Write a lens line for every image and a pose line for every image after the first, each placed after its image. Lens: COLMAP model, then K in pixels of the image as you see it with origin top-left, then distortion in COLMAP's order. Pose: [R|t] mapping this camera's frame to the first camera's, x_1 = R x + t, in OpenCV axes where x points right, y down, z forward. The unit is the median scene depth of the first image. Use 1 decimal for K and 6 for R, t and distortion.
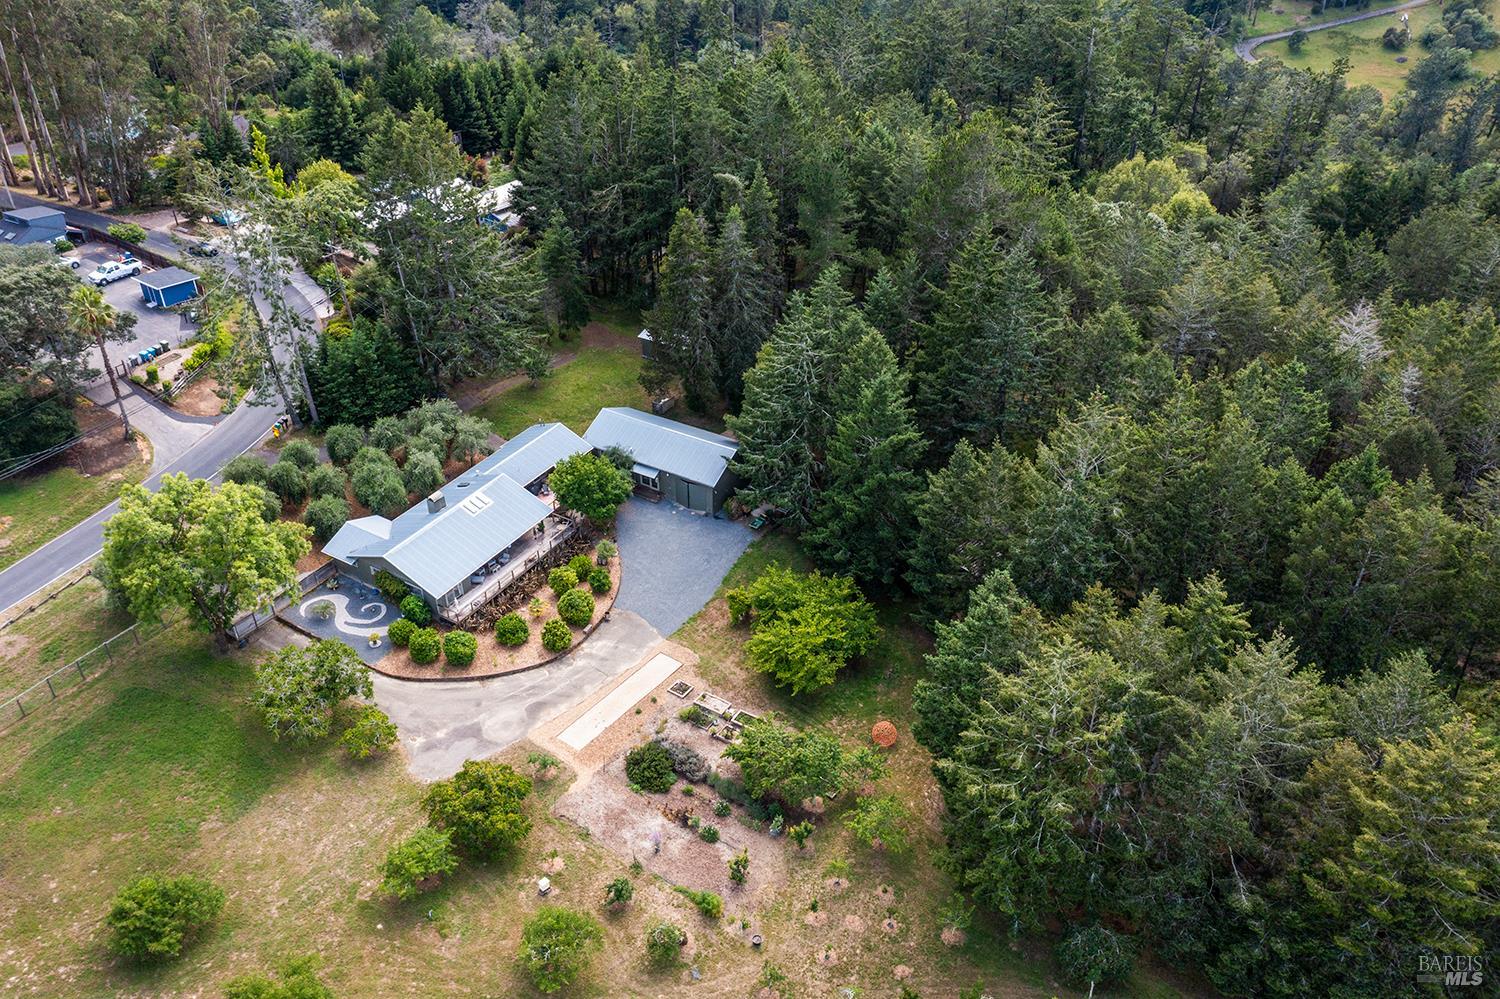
lens RADIAL K [[1176.2, 0, 750.0], [0, 1176.2, 499.5], [0, 0, 1]] dist [-0.013057, 0.010141]
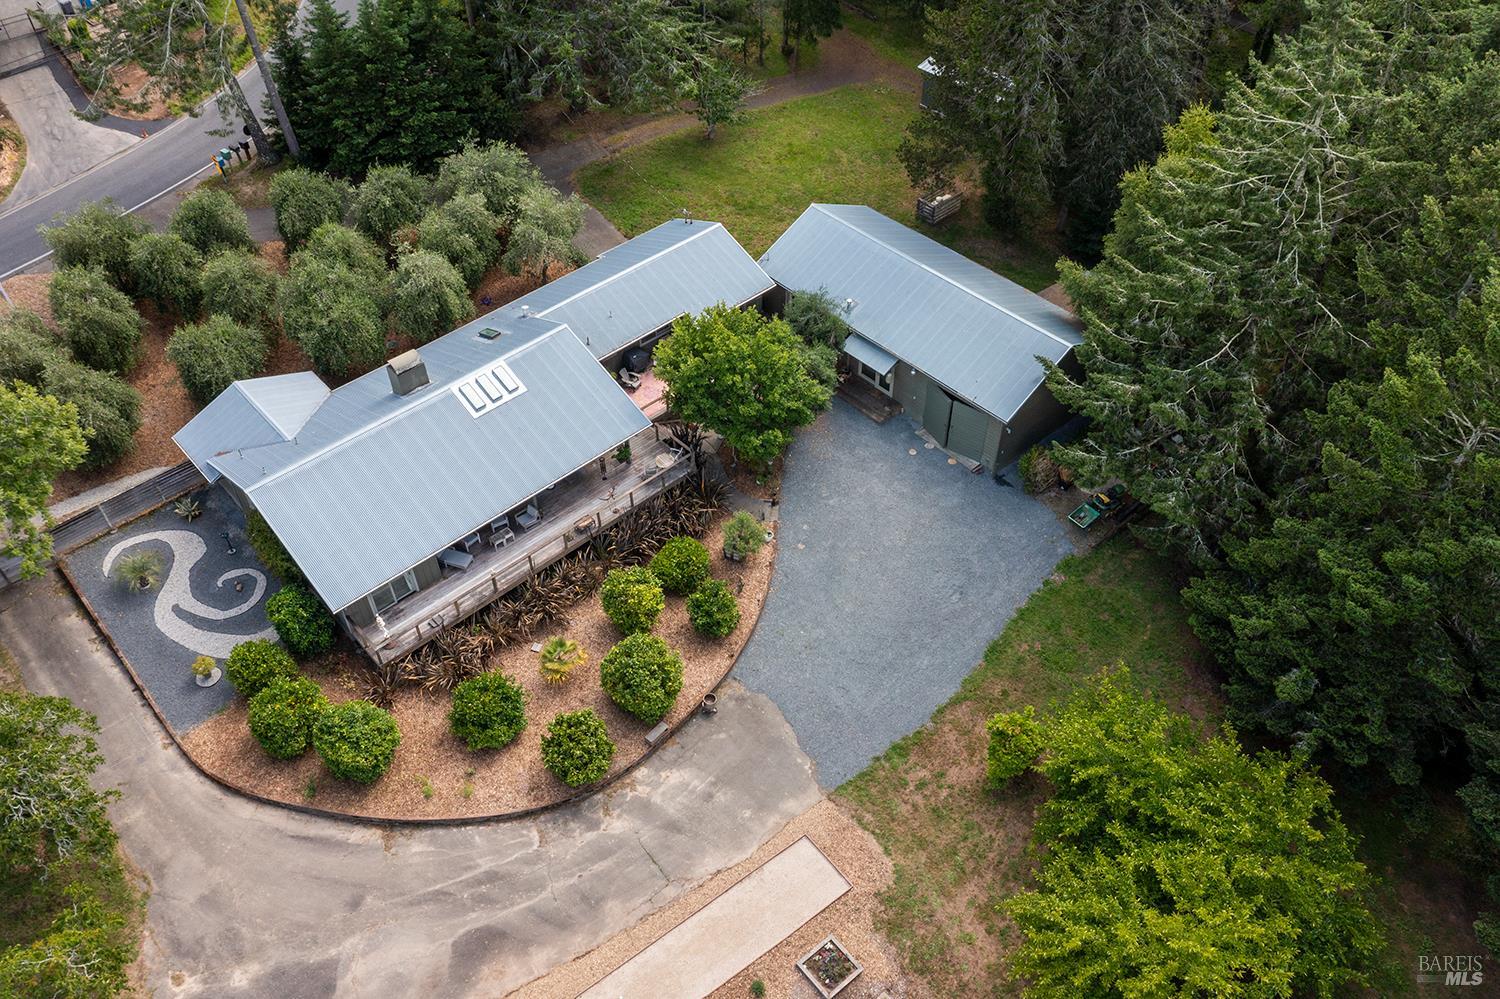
lens RADIAL K [[1176.2, 0, 750.0], [0, 1176.2, 499.5], [0, 0, 1]] dist [-0.013057, 0.010141]
pose [[0.961457, 0.190746, -0.198030, -0.031500], [-0.146226, 0.964653, 0.219231, -0.069359], [0.232848, -0.181824, 0.955365, 0.555466]]
